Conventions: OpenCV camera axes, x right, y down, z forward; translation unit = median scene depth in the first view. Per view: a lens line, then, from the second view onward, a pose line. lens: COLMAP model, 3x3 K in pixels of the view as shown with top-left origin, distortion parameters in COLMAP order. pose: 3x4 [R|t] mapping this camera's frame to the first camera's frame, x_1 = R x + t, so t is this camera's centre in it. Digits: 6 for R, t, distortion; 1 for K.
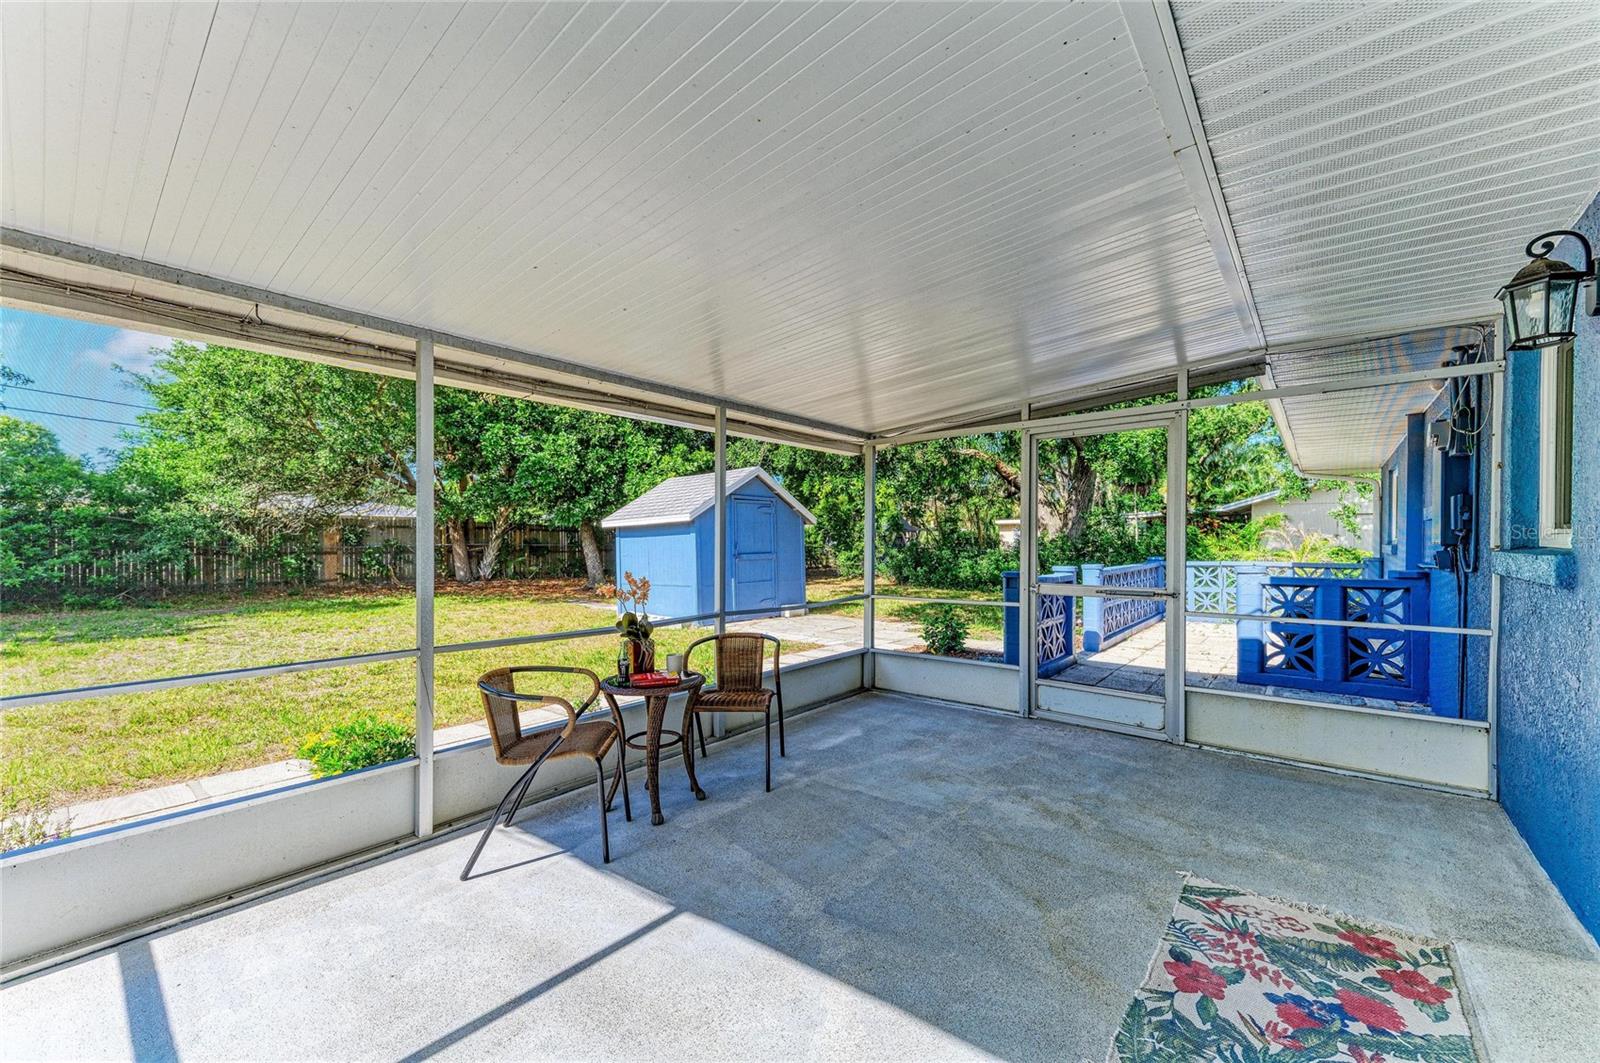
lens RADIAL K [[612.2, 0, 835.6], [0, 612.2, 550.4], [0, 0, 1]] dist [0.019419, -0.005668]
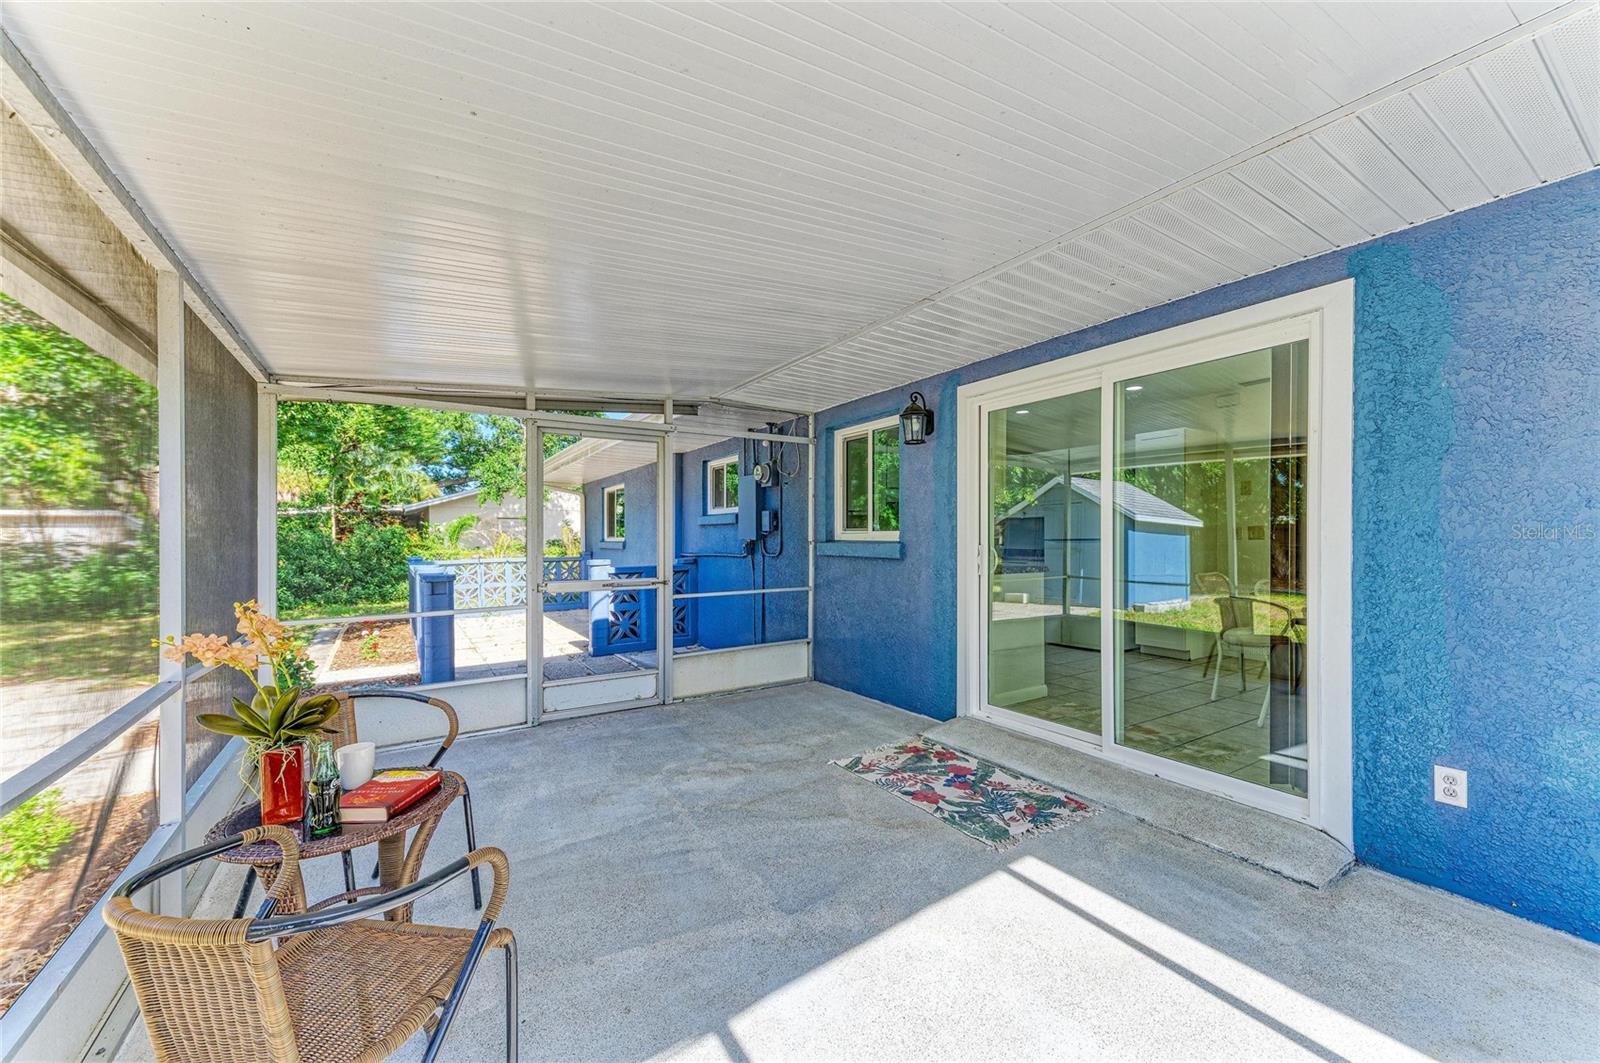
lens RADIAL K [[612.2, 0, 785.2], [0, 612.2, 542.6], [0, 0, 1]] dist [0.019419, -0.005668]
pose [[0.338828, -0.006146, 0.940828, -0.685137], [0.019225, 0.999815, -0.000392, 0.000232], [-0.940652, 0.018220, 0.338884, 0.490755]]
